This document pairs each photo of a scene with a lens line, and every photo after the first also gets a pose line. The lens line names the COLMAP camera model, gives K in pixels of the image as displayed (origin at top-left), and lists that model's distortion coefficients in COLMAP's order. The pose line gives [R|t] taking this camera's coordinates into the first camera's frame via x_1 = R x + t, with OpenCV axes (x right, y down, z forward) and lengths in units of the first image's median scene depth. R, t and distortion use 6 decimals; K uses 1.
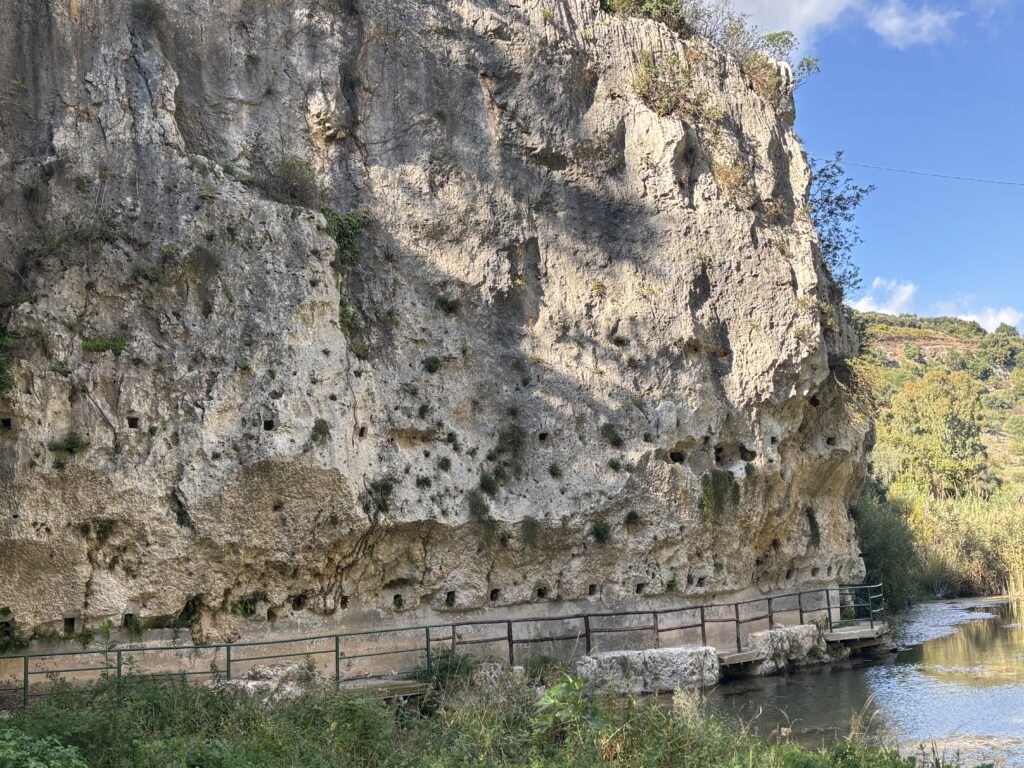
lens RADIAL K [[1212.7, 0, 516.6], [0, 1212.7, 402.9], [0, 0, 1]] dist [0.219106, -0.748210]
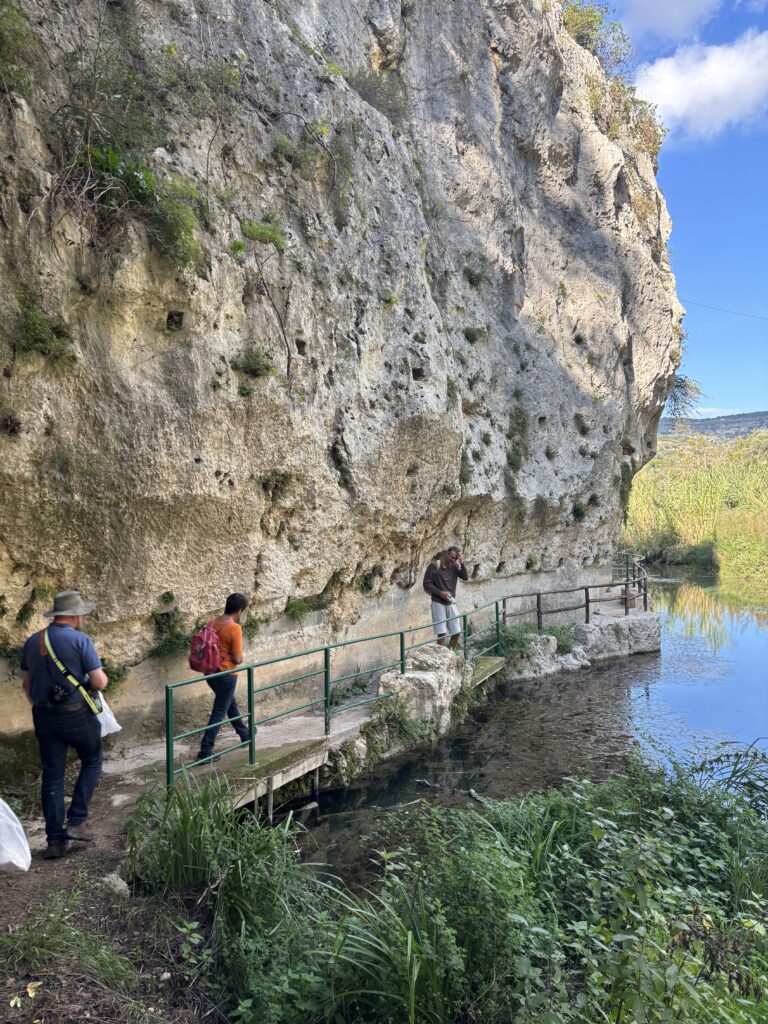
lens RADIAL K [[761.3, 0, 385.8], [0, 761.3, 519.7], [0, 0, 1]] dist [0.055475, -0.038672]
pose [[0.914850, 0.035002, 0.402273, -0.386235], [-0.084992, 0.990609, 0.107096, 0.056741], [-0.394747, -0.132167, 0.909234, 0.460944]]
